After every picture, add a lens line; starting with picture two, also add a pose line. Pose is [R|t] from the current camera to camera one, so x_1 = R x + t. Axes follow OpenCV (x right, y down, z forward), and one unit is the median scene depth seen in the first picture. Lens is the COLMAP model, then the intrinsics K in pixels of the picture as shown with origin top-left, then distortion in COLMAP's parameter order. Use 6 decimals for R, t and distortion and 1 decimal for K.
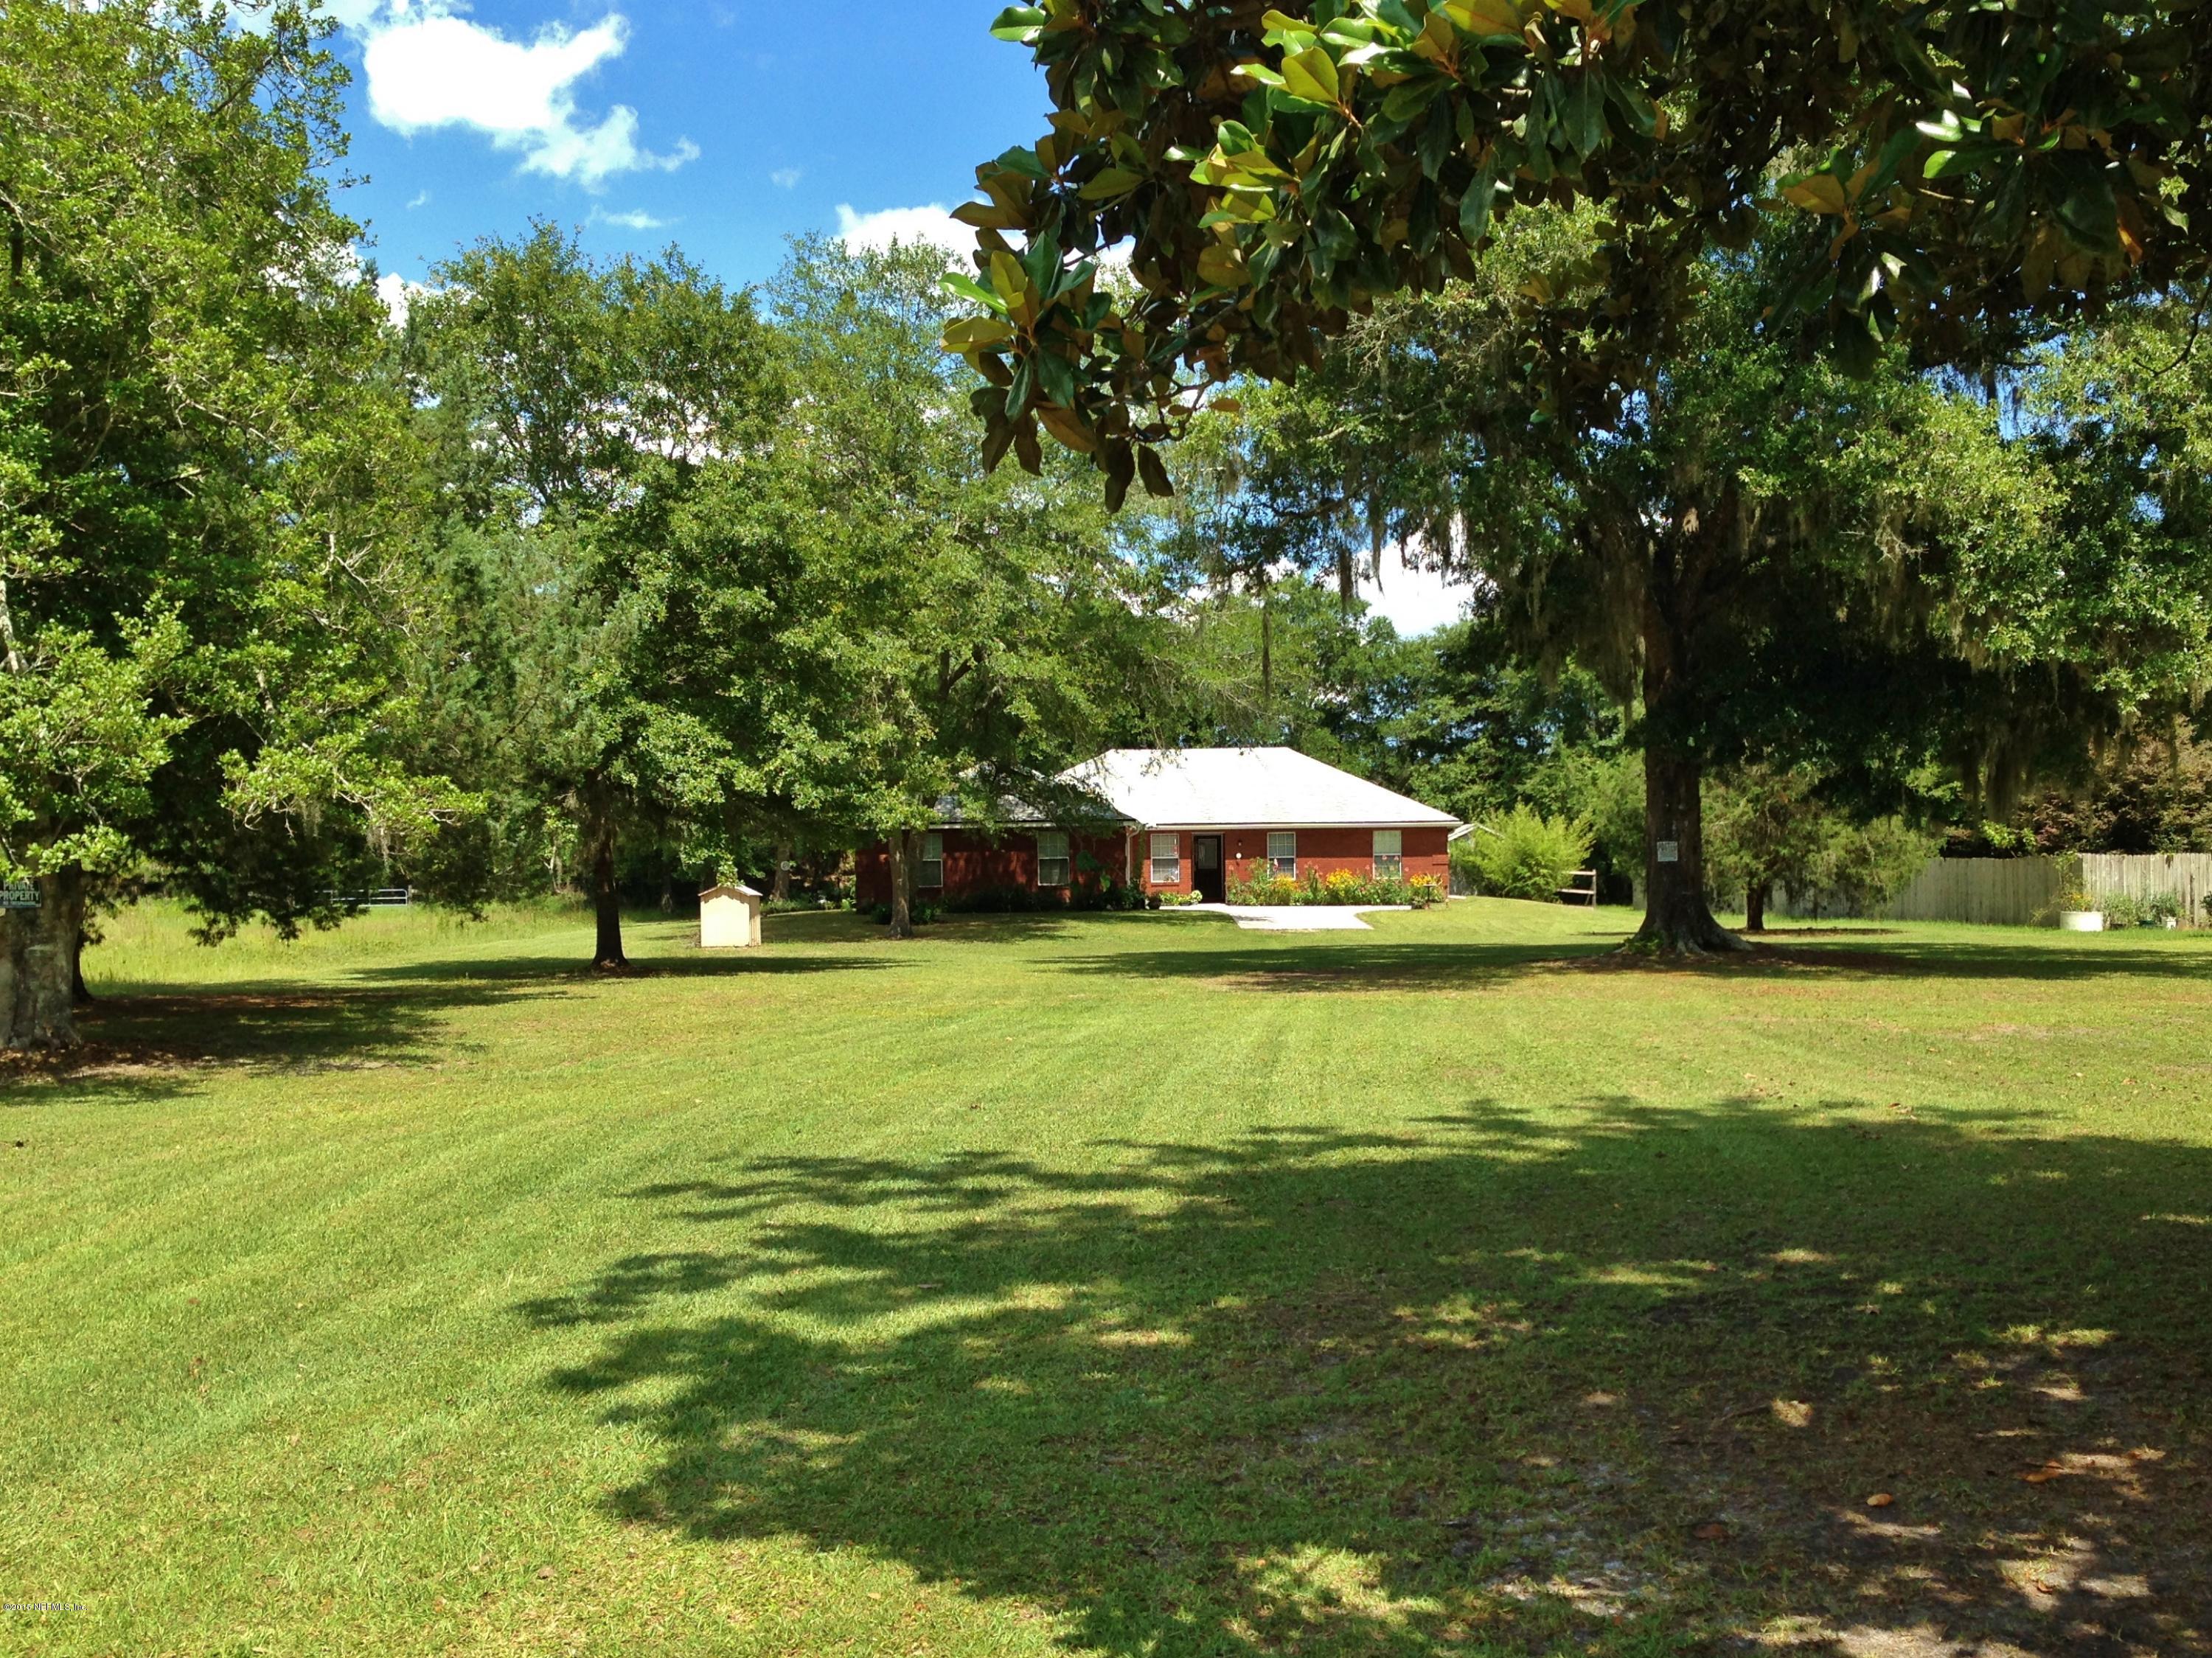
lens RADIAL K [[2111.7, 0, 1106.0], [0, 2111.7, 829.0], [0, 0, 1]] dist [-0.217222, 0.000769]
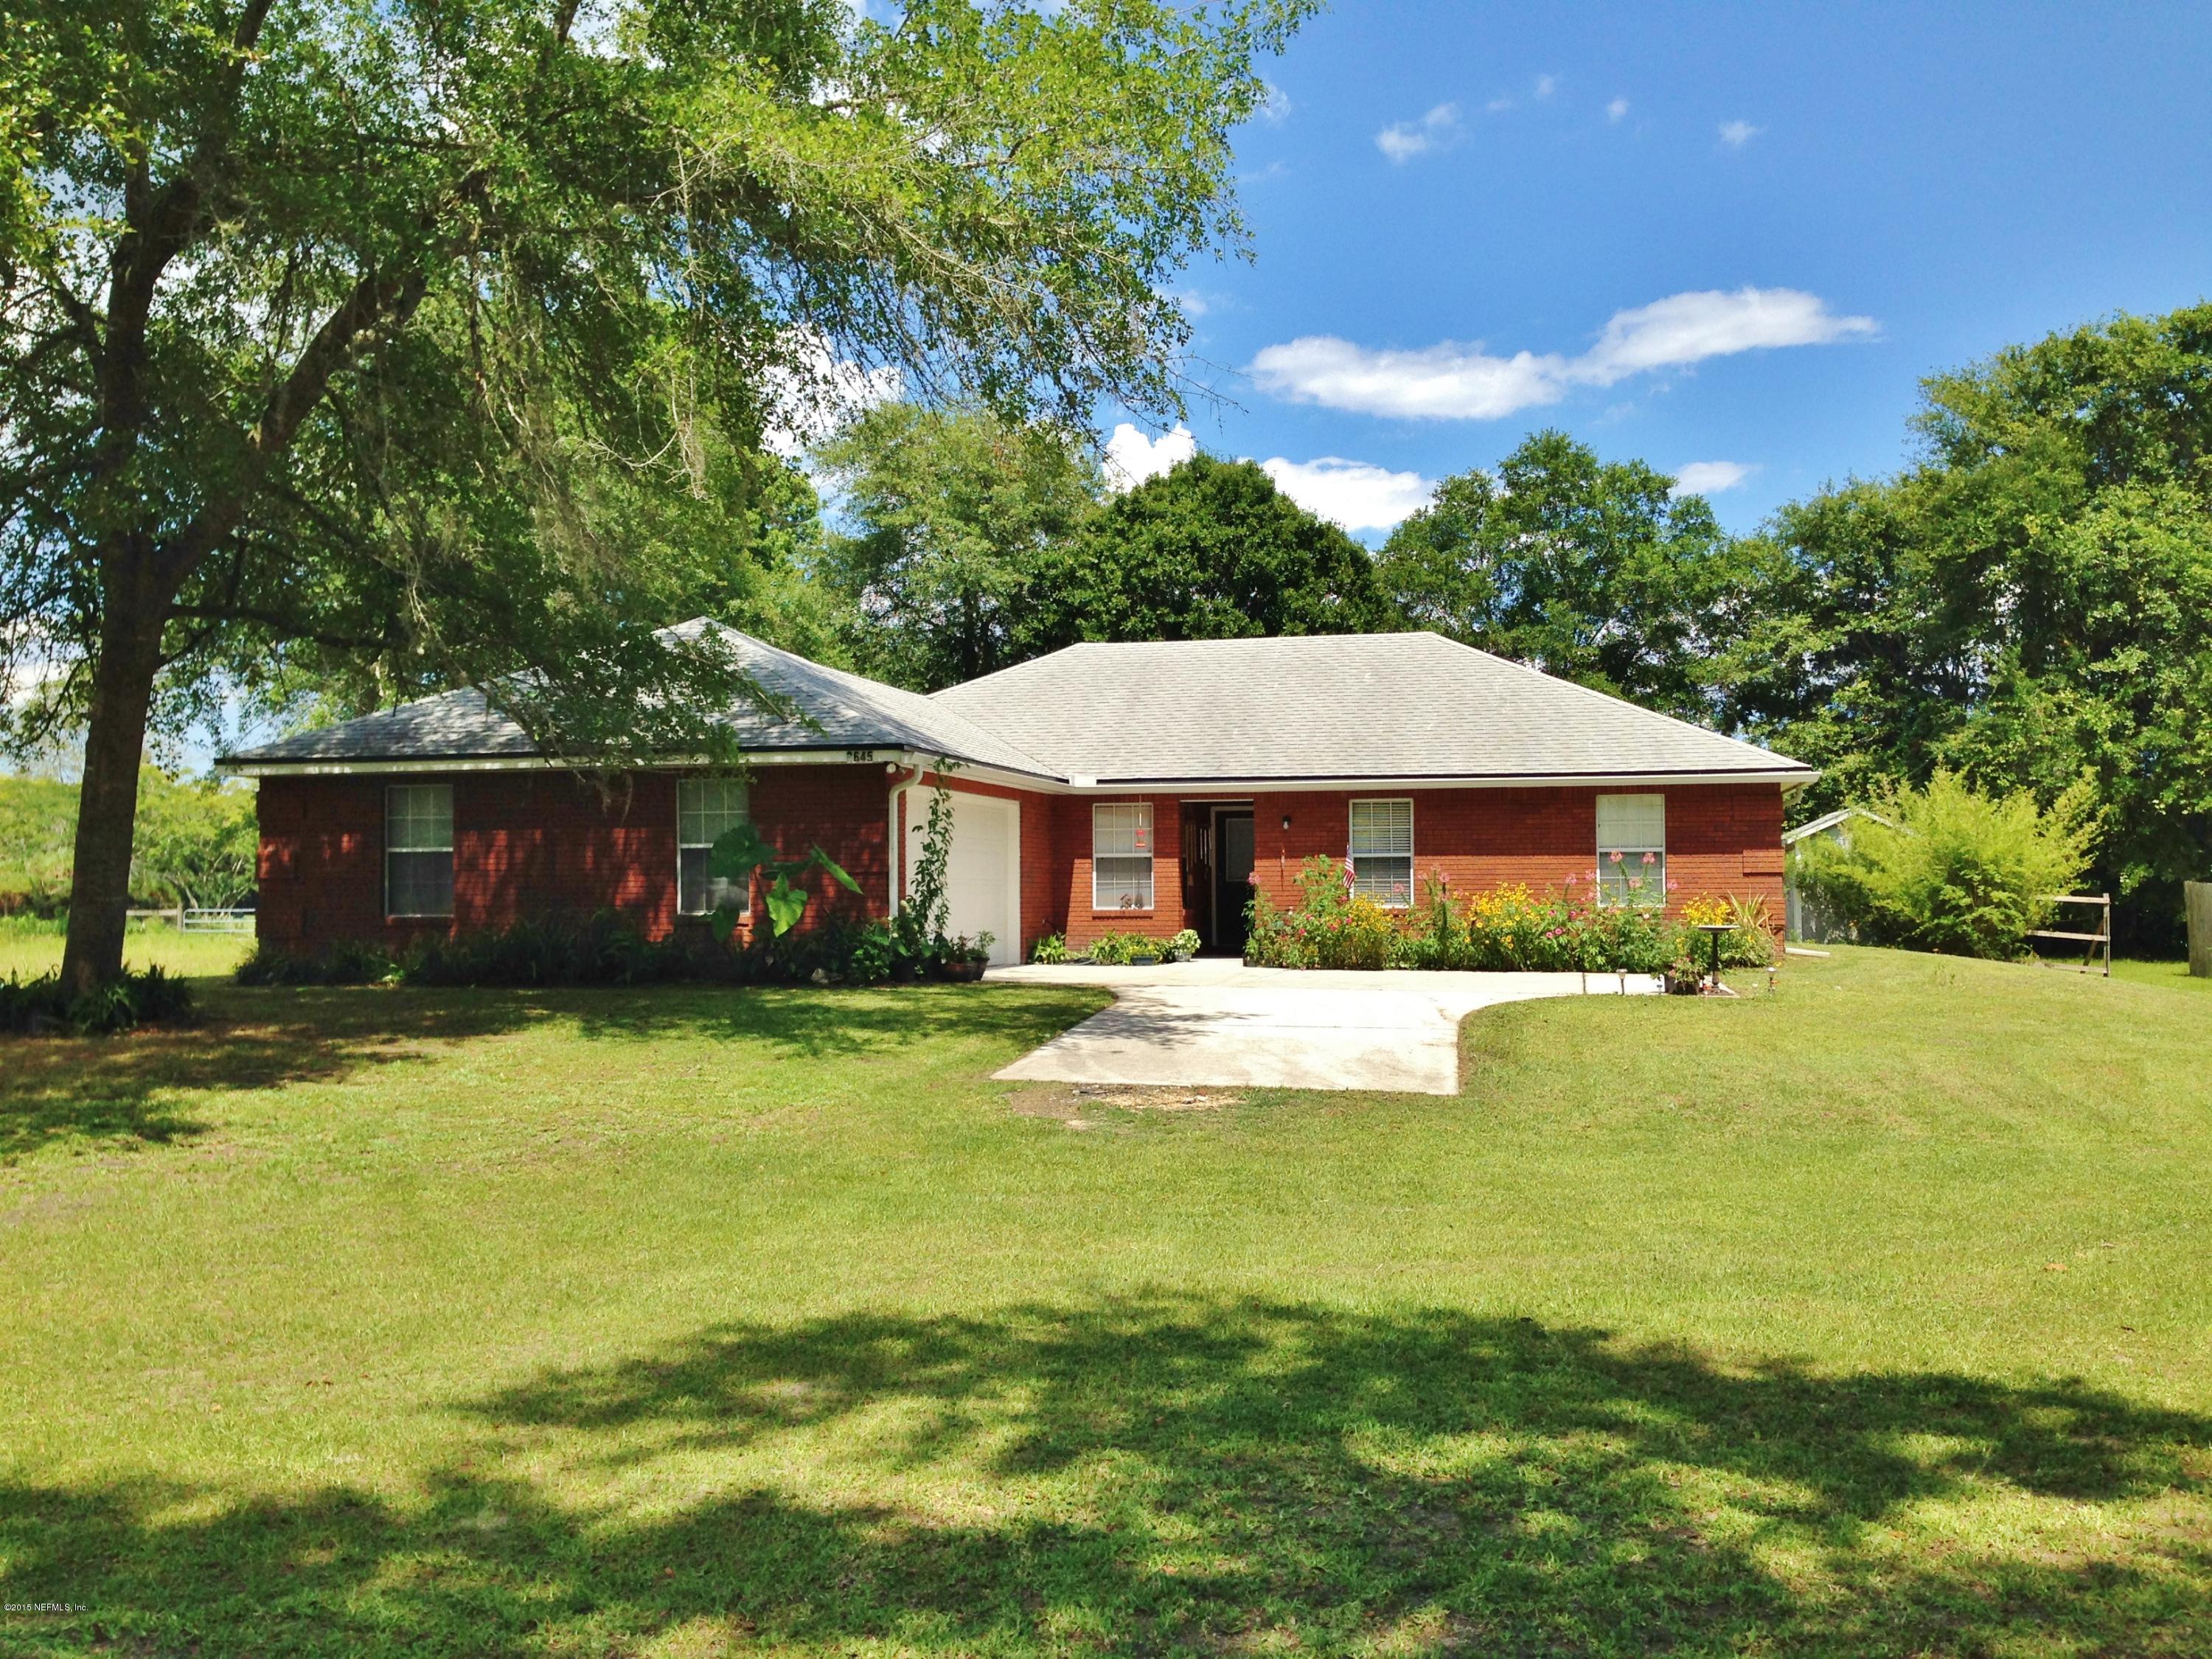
lens RADIAL K [[1966.4, 0, 1106.0], [0, 1966.4, 829.5], [0, 0, 1]] dist [0.011664, 0.003241]
pose [[0.983093, -0.002086, -0.183097, 0.084881], [-0.000960, 0.999863, -0.016548, 0.012417], [0.183106, 0.016444, 0.982956, 0.494332]]
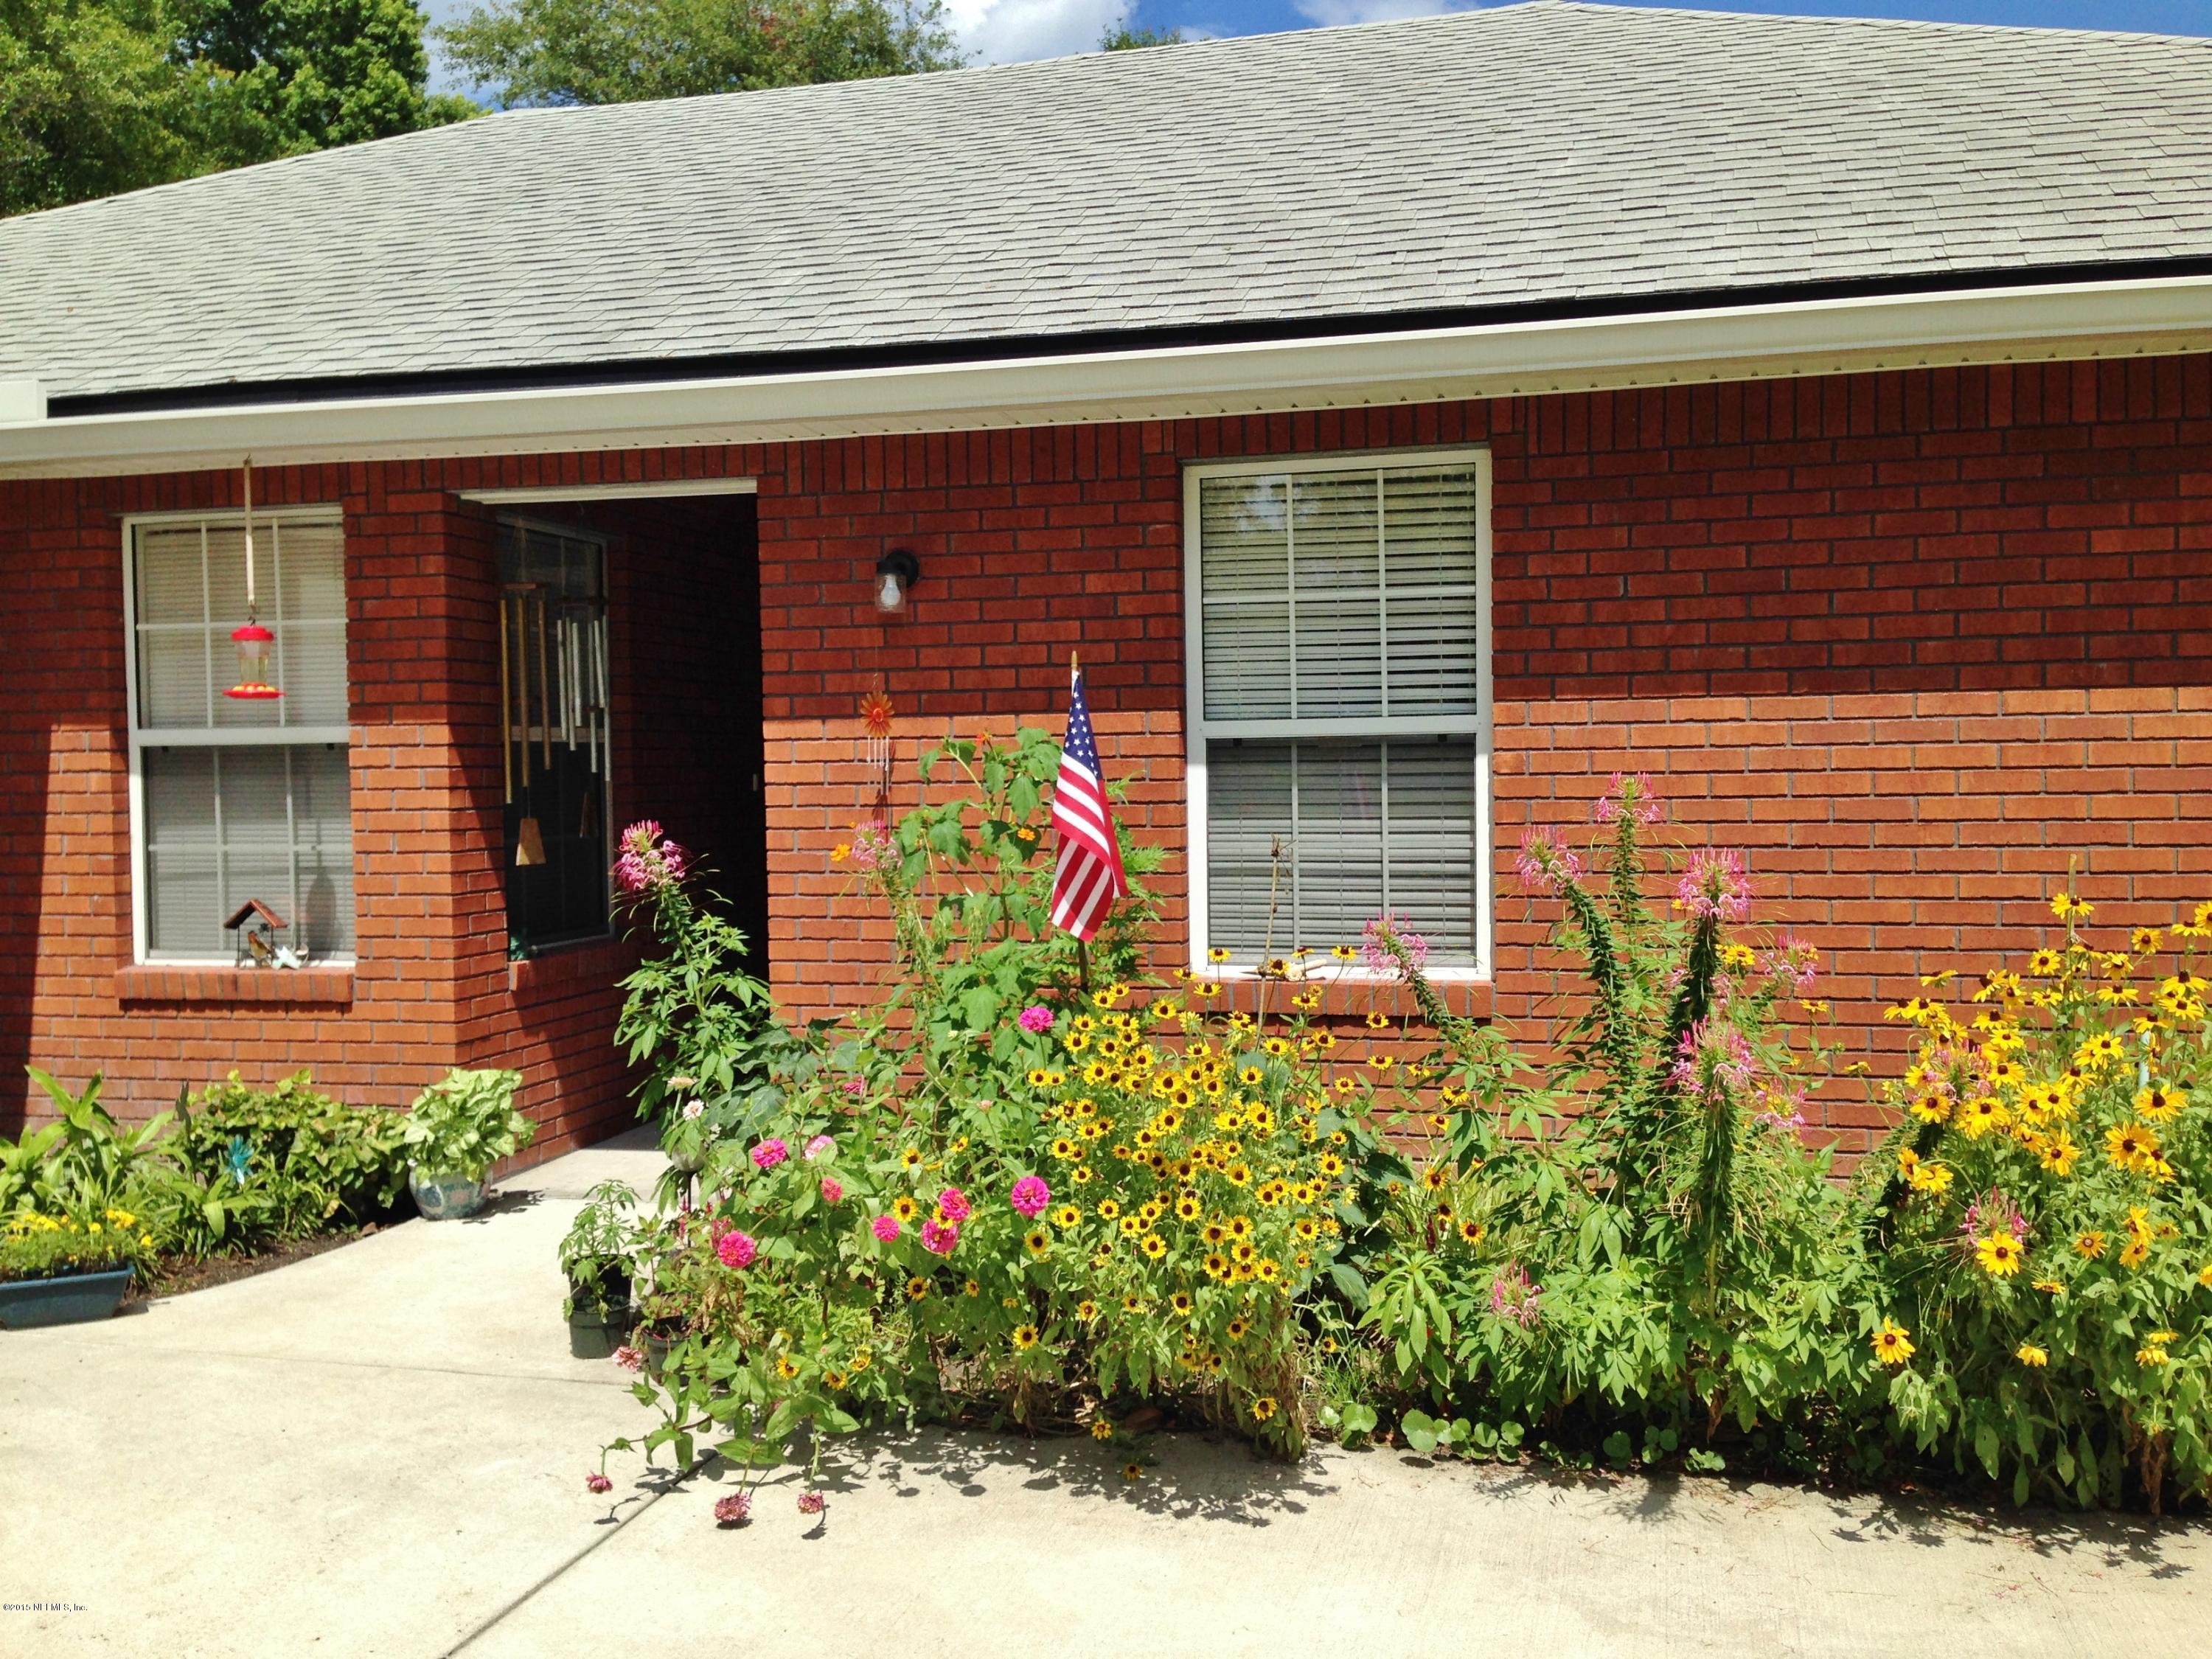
lens RADIAL K [[1966.4, 0, 1106.0], [0, 1966.4, 829.5], [0, 0, 1]] dist [0.011664, 0.003241]
pose [[0.977452, 0.003170, -0.211136, 0.076421], [0.009721, 0.998152, 0.059990, 0.010584], [0.210935, -0.060689, 0.975614, 0.762237]]
